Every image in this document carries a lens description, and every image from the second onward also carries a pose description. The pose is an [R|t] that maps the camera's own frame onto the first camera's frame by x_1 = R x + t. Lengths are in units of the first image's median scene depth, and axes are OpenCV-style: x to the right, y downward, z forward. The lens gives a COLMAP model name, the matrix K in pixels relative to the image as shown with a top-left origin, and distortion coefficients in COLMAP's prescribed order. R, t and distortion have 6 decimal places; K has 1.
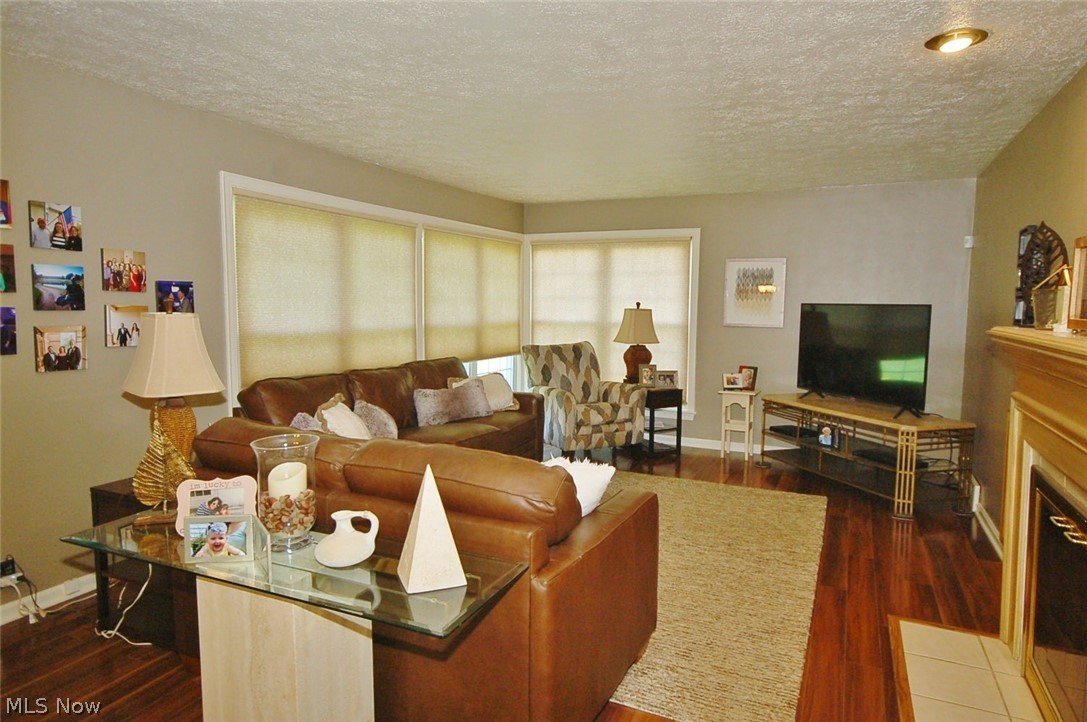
lens RADIAL K [[653.8, 0, 545.2], [0, 653.8, 357.8], [0, 0, 1]] dist [0.010544, 0.006438]
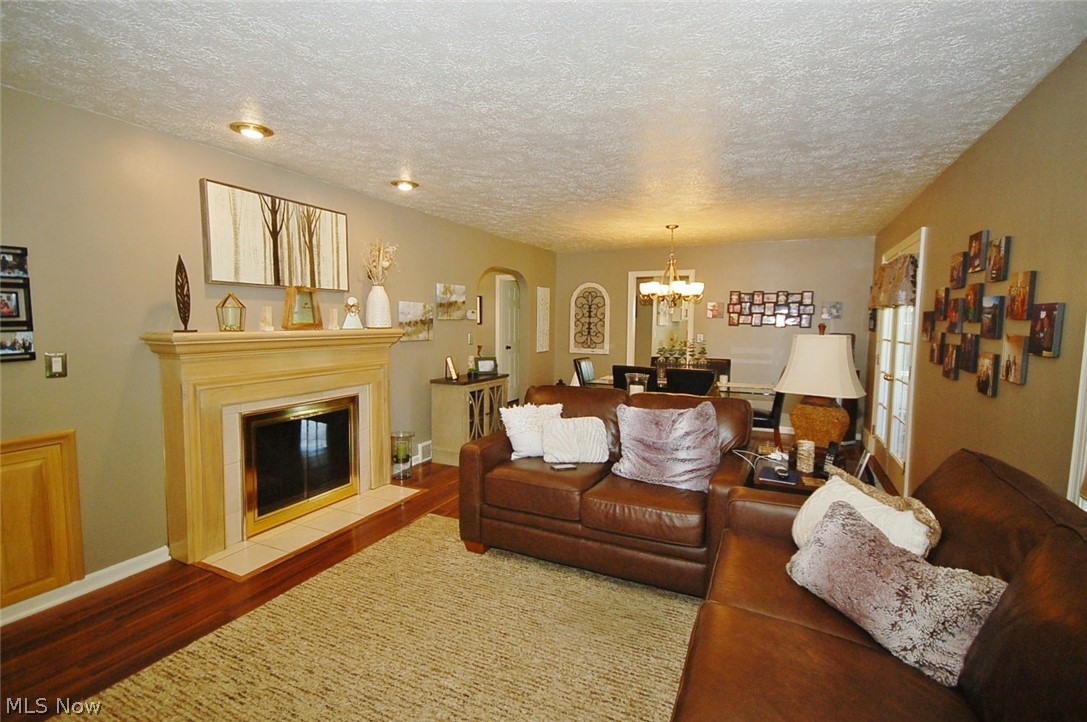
lens RADIAL K [[504.1, 0, 544.1], [0, 504.1, 358.6], [0, 0, 1]] dist [-0.000116, 0.000176]
pose [[-0.999777, -0.021087, -0.000975, -0.004333], [-0.020954, 0.985801, 0.166603, -0.096475], [-0.002552, 0.166586, -0.986024, 1.089395]]
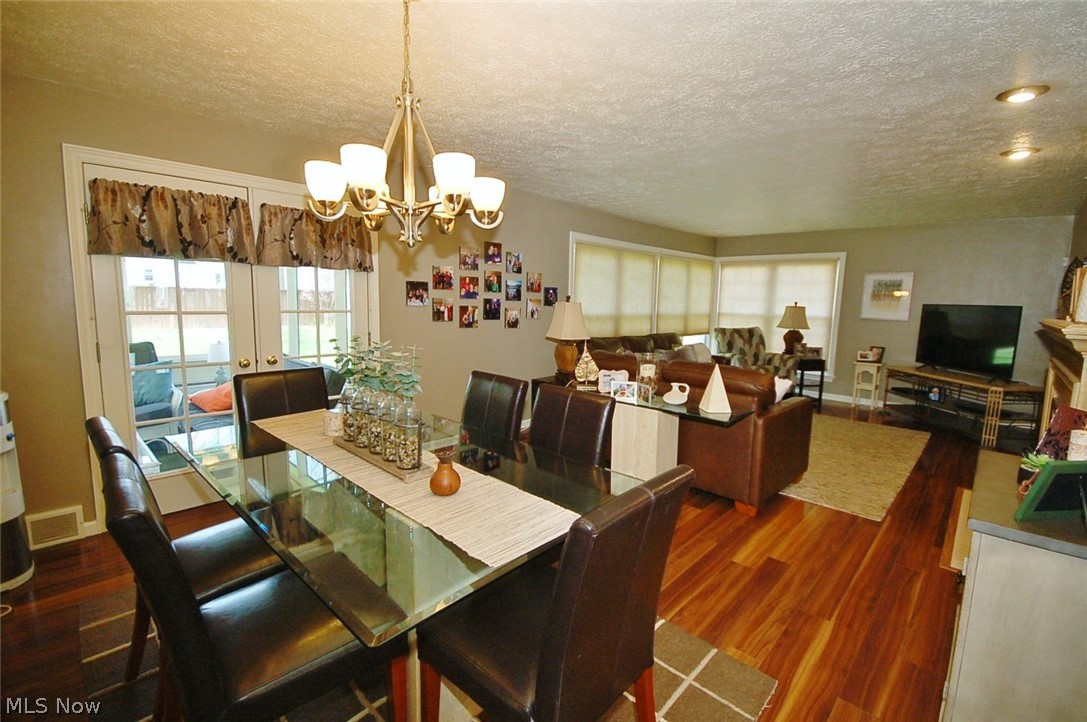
lens RADIAL K [[480.9, 0, 541.1], [0, 480.9, 357.4], [0, 0, 1]] dist [0.000265, -0.003272]
pose [[0.948431, 0.051467, -0.312777, -0.078596], [-0.041375, 0.998389, 0.038822, 0.031025], [0.314271, -0.023879, 0.949033, -0.306187]]
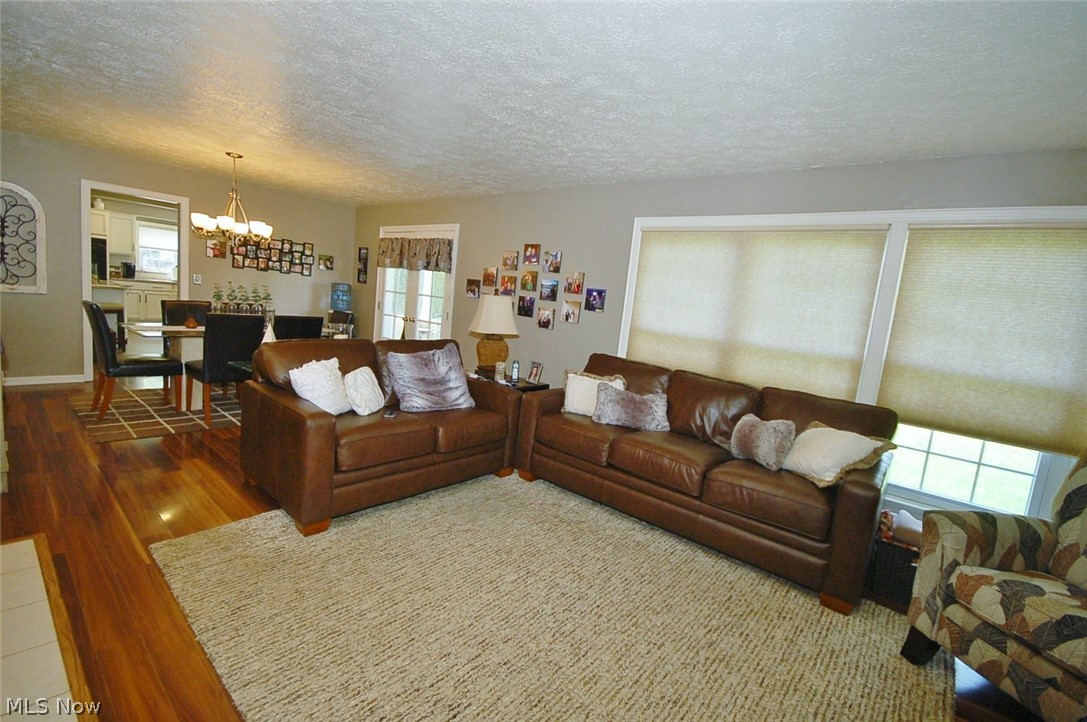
lens RADIAL K [[480.9, 0, 551.3], [0, 480.9, 357.3], [0, 0, 1]] dist [0.000265, -0.003272]
pose [[-0.248975, 0.081757, -0.965053, 0.484730], [-0.187375, 0.973539, 0.130817, -0.059620], [0.950212, 0.213396, -0.227068, 0.845094]]
